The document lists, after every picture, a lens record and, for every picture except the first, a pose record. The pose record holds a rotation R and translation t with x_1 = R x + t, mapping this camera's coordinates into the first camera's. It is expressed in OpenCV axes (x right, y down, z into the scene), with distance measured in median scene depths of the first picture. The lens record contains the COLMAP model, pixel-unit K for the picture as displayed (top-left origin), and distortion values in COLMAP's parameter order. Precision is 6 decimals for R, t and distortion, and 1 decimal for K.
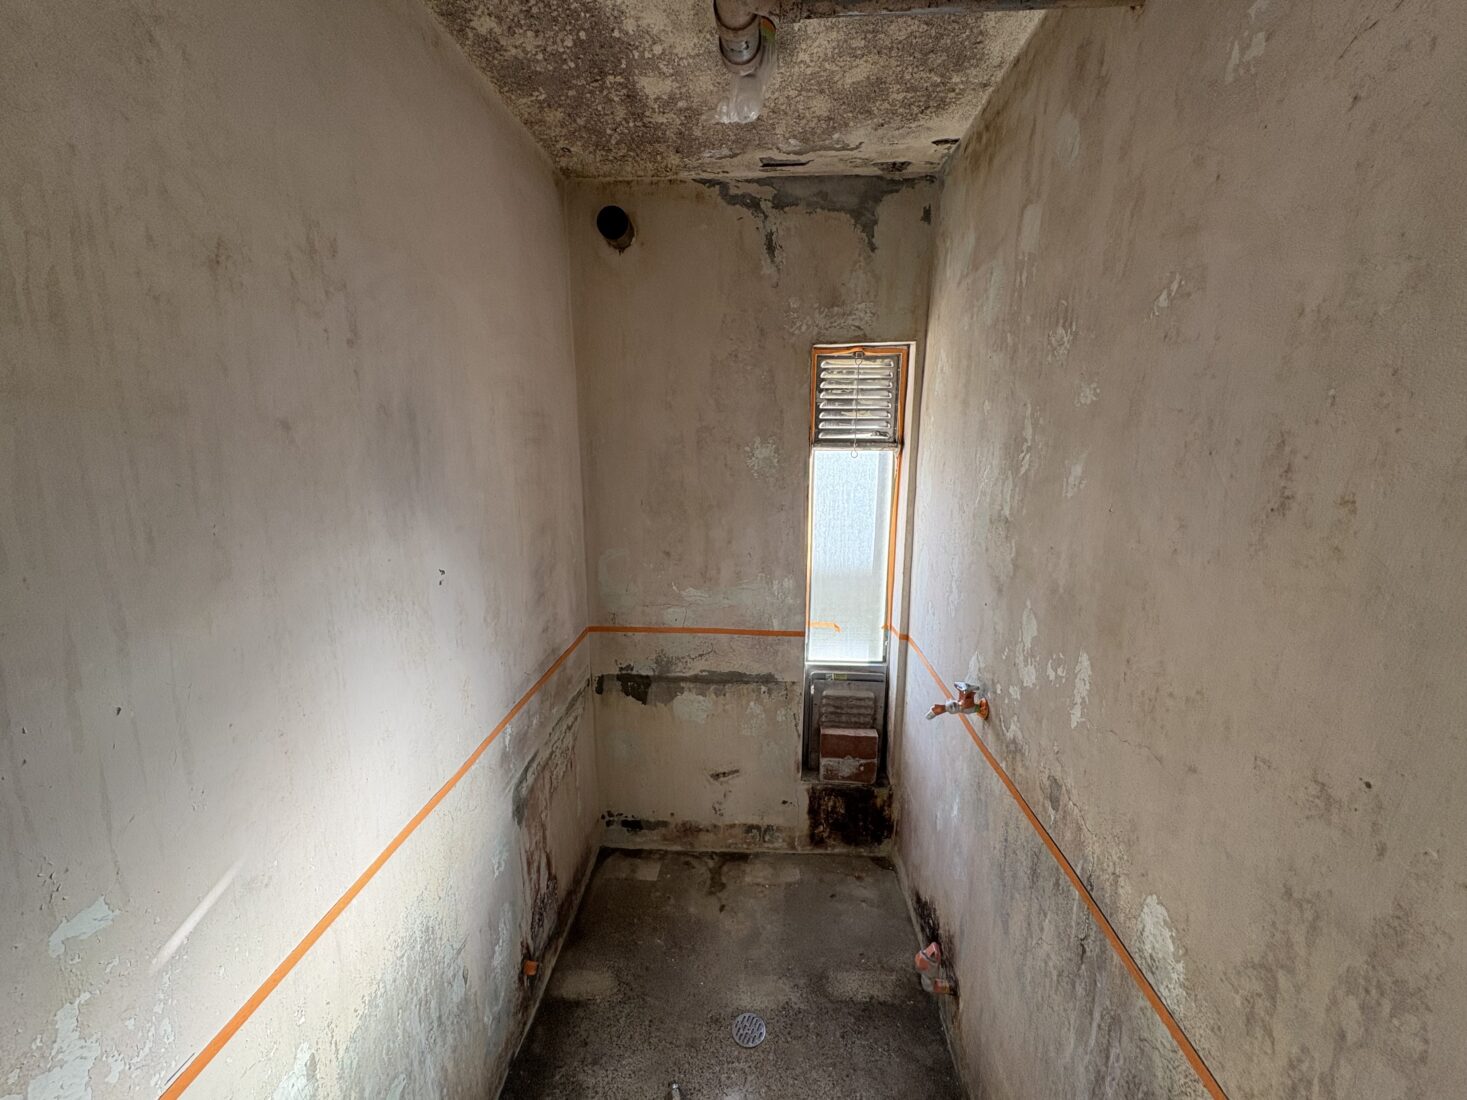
lens RADIAL K [[581.1, 0, 733.5], [0, 581.1, 550.0], [0, 0, 1]] dist [-0.000036, 0.000080]
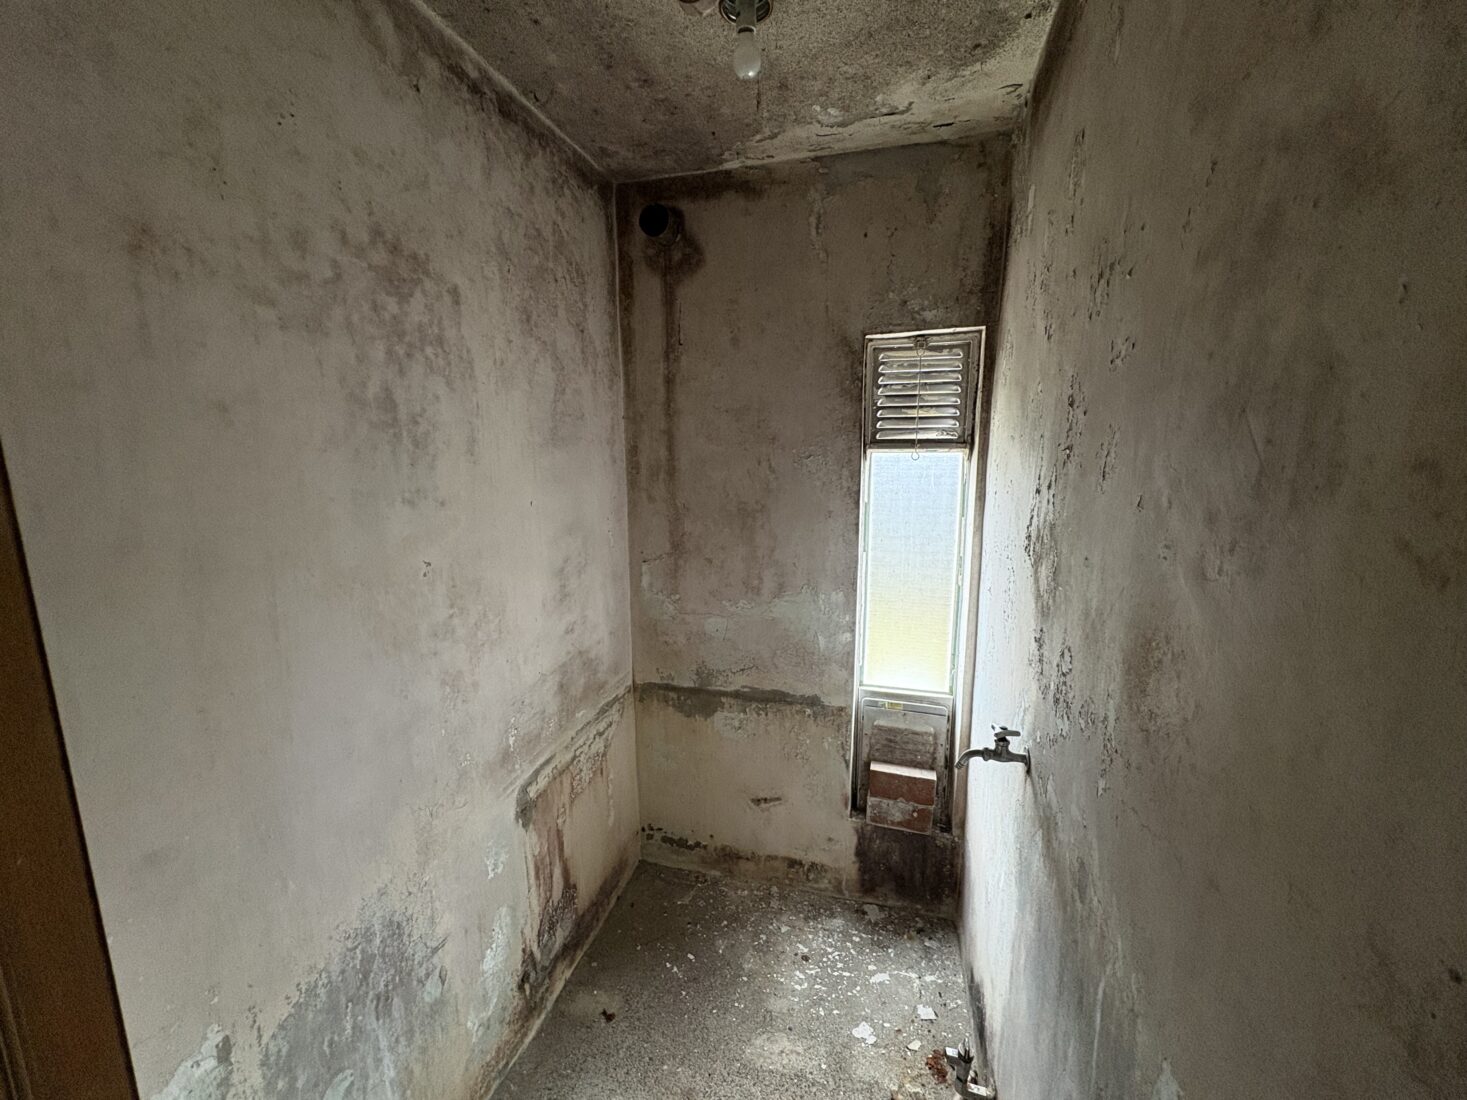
lens RADIAL K [[581.1, 0, 733.5], [0, 581.1, 550.0], [0, 0, 1]] dist [-0.000036, 0.000080]
pose [[0.977196, 0.031140, -0.210042, 0.127585], [-0.036852, 0.999048, -0.023332, 0.010160], [0.209115, 0.030540, 0.977414, 0.074685]]
